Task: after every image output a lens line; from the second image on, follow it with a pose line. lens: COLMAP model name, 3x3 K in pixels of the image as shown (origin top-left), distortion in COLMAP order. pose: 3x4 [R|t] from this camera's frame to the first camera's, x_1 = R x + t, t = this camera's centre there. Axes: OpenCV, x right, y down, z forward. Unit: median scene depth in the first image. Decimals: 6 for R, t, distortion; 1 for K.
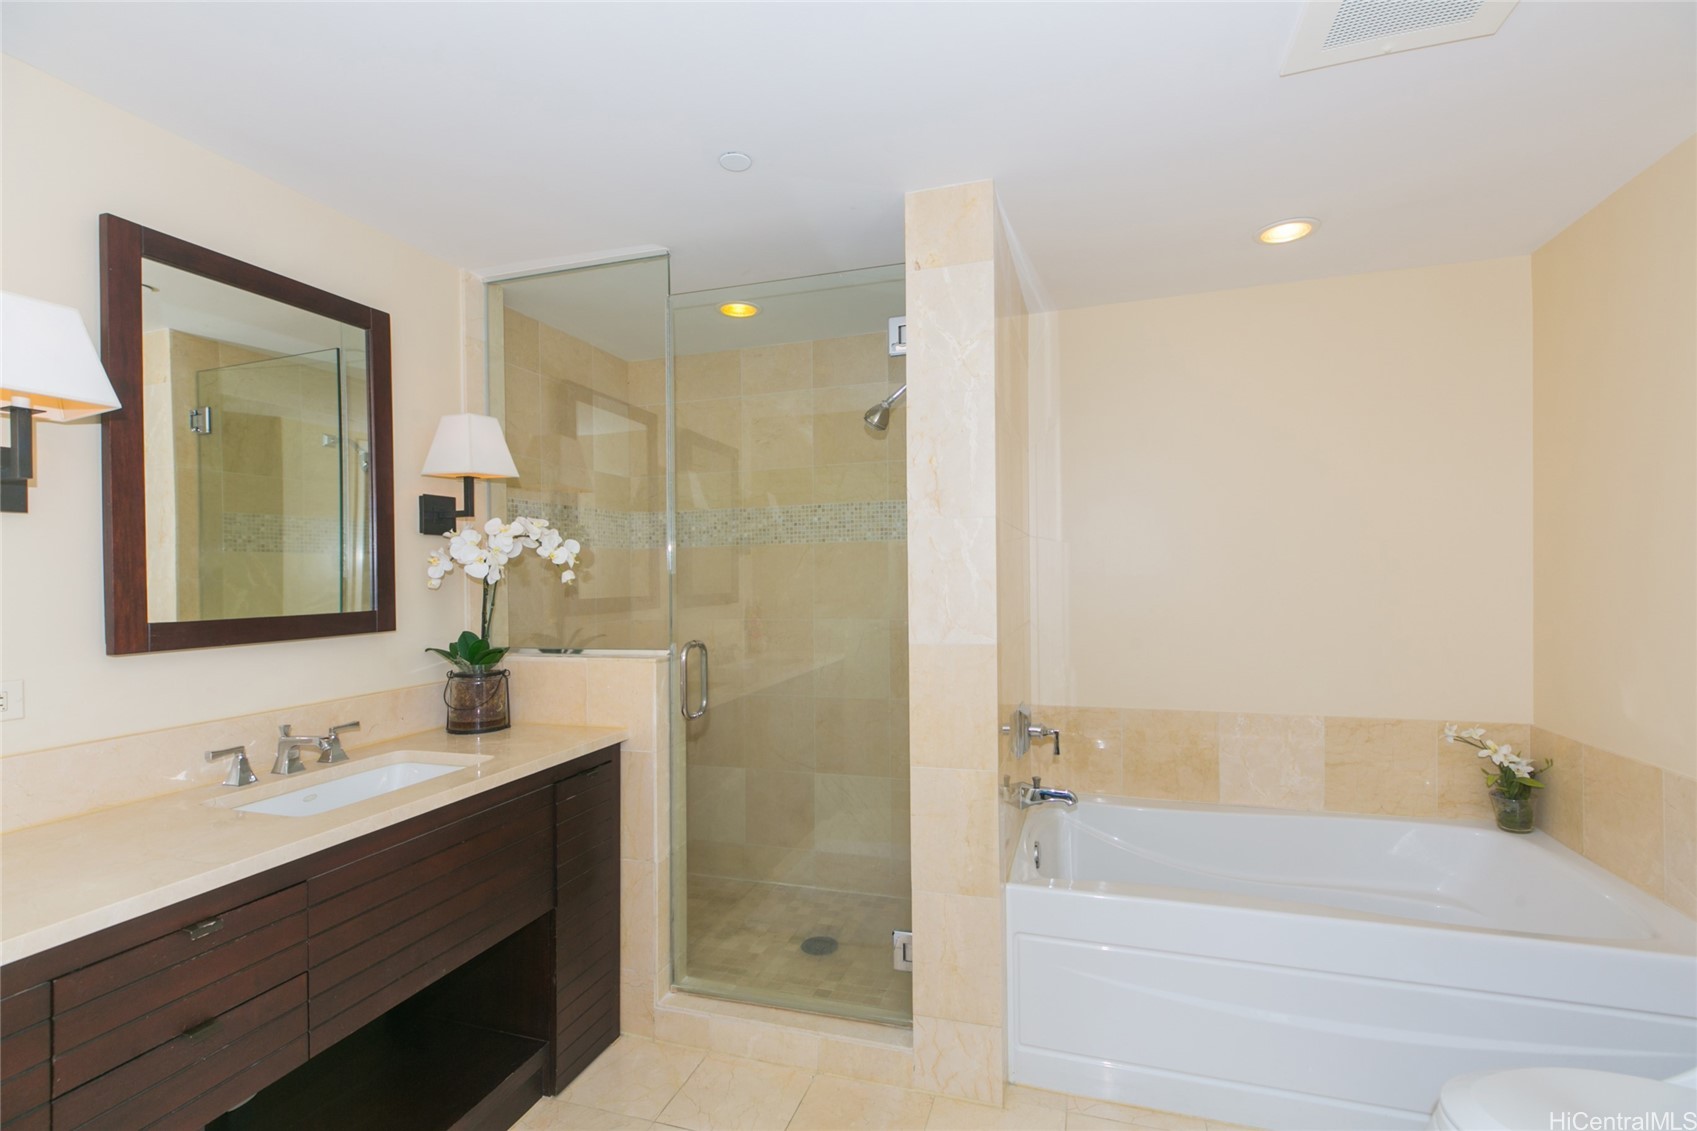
lens RADIAL K [[758.0, 0, 845.3], [0, 758.0, 579.0], [0, 0, 1]] dist [0.012987, -0.003714]
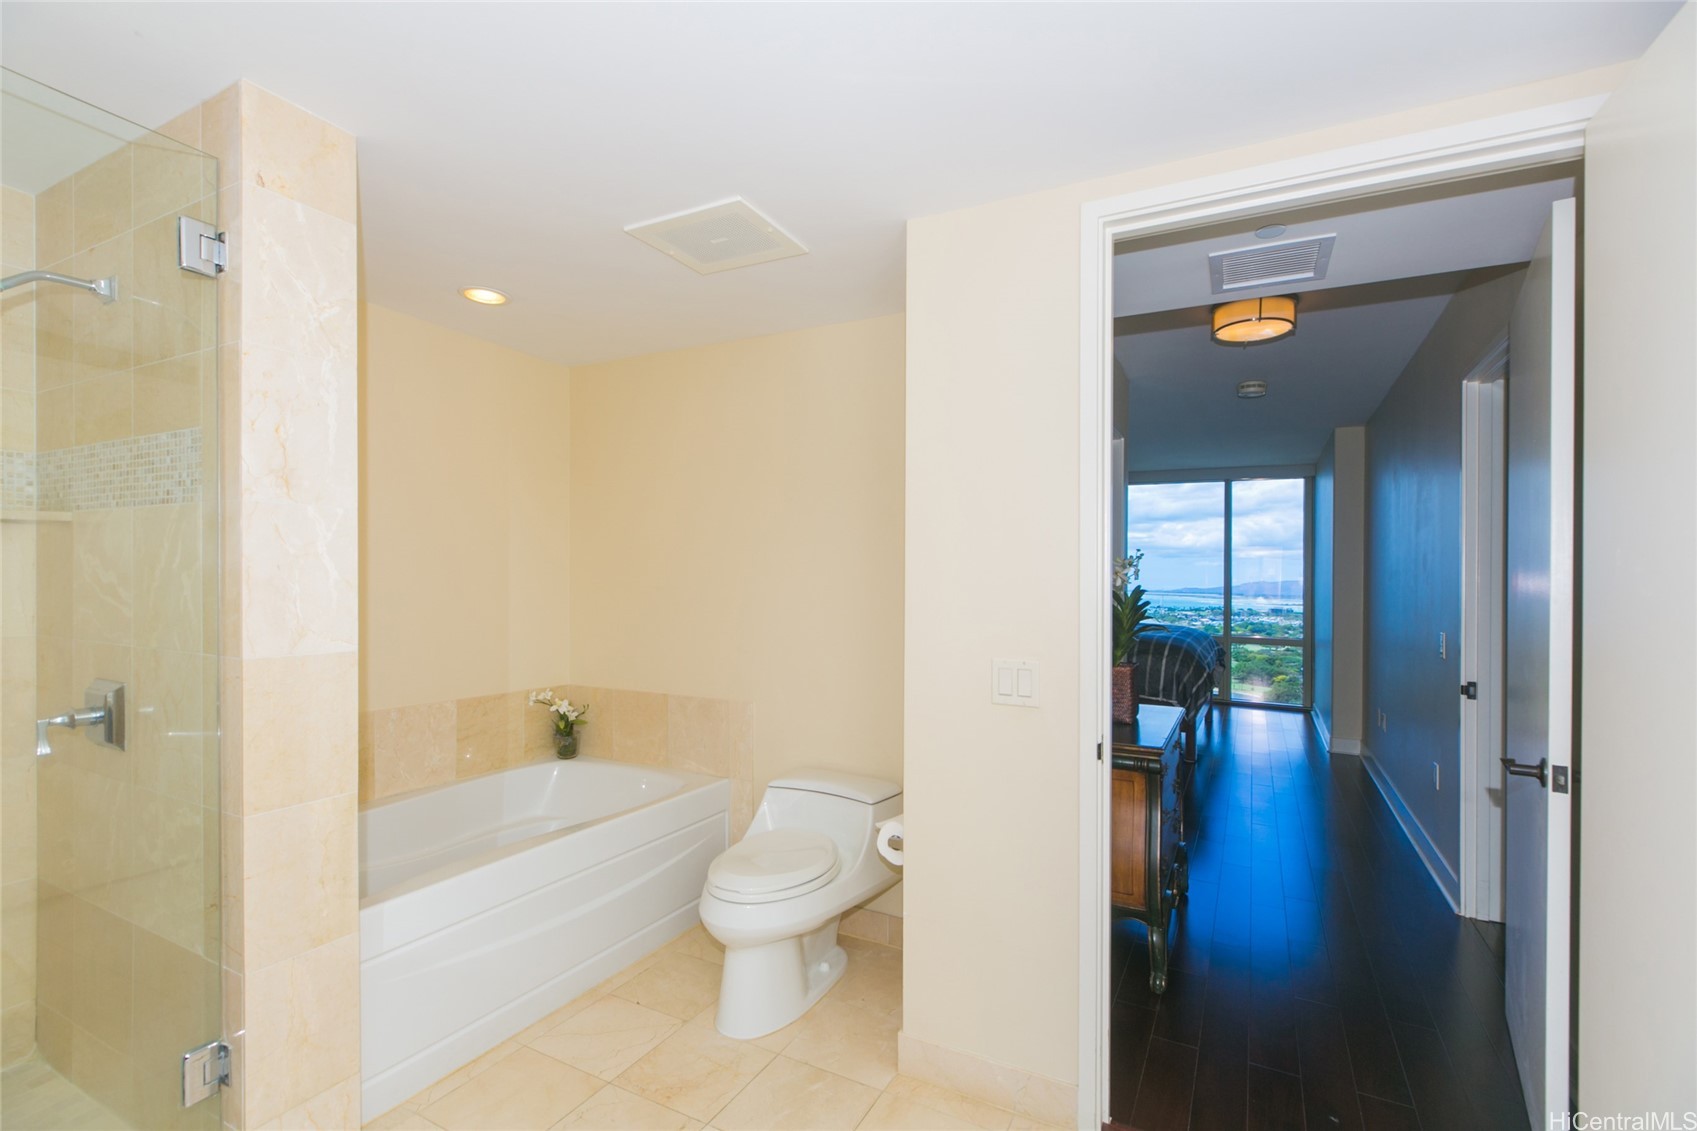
lens RADIAL K [[758.0, 0, 843.8], [0, 758.0, 572.5], [0, 0, 1]] dist [0.012987, -0.003714]
pose [[0.184484, 0.032837, 0.982287, -0.477008], [-0.017181, 0.999397, -0.030182, 0.008460], [-0.982685, -0.011308, 0.184937, 0.212466]]
